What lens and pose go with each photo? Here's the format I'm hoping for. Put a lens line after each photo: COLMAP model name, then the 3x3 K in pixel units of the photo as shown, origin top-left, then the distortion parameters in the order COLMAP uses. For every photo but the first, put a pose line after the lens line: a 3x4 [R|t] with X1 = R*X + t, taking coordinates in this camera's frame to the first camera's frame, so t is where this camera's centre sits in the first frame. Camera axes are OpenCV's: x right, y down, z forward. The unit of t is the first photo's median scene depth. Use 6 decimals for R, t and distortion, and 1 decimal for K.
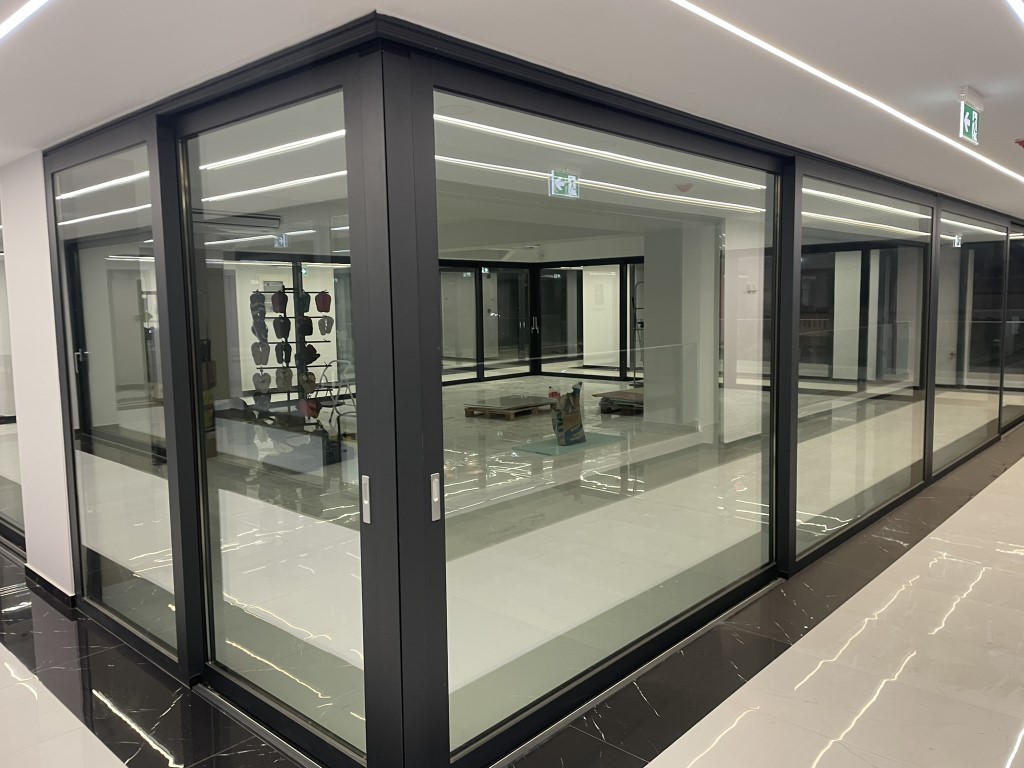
lens RADIAL K [[768.3, 0, 512.0], [0, 768.3, 384.0], [0, 0, 1]] dist [0.048209, 0.001585]
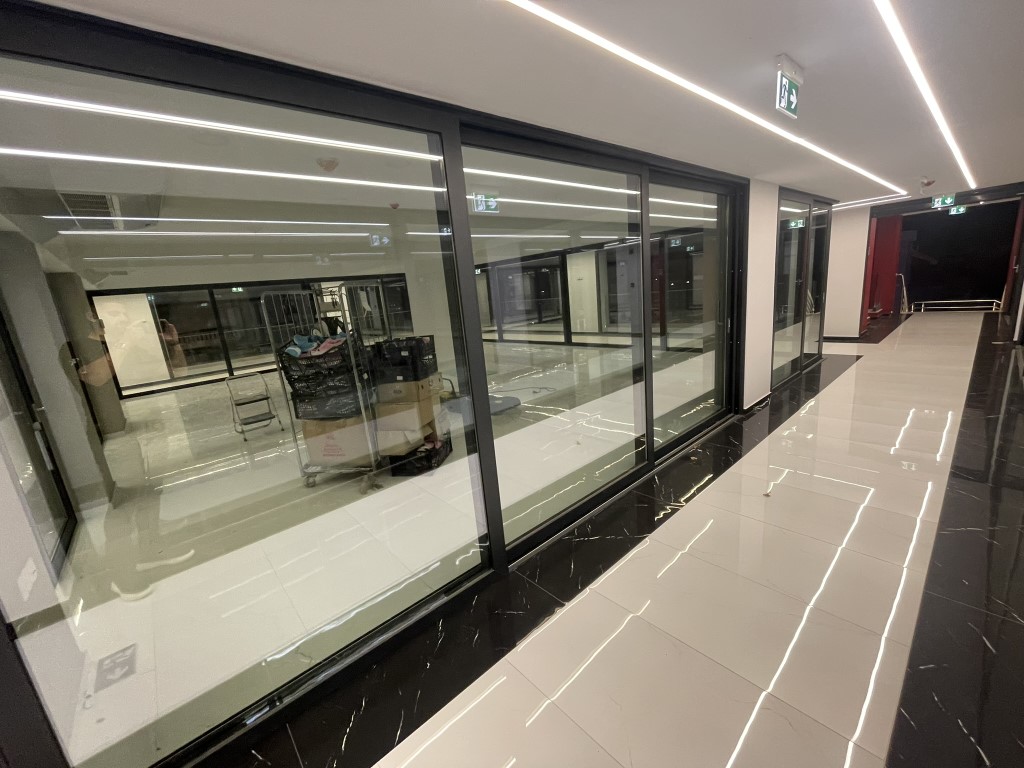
lens RADIAL K [[411.4, 0, 527.0], [0, 411.4, 384.0], [0, 0, 1]] dist [0.132514, -0.000034]
pose [[0.992447, -0.074106, -0.097761, 0.090082], [0.086215, 0.988265, 0.126090, -0.010580], [0.087270, -0.133566, 0.987190, 0.095105]]
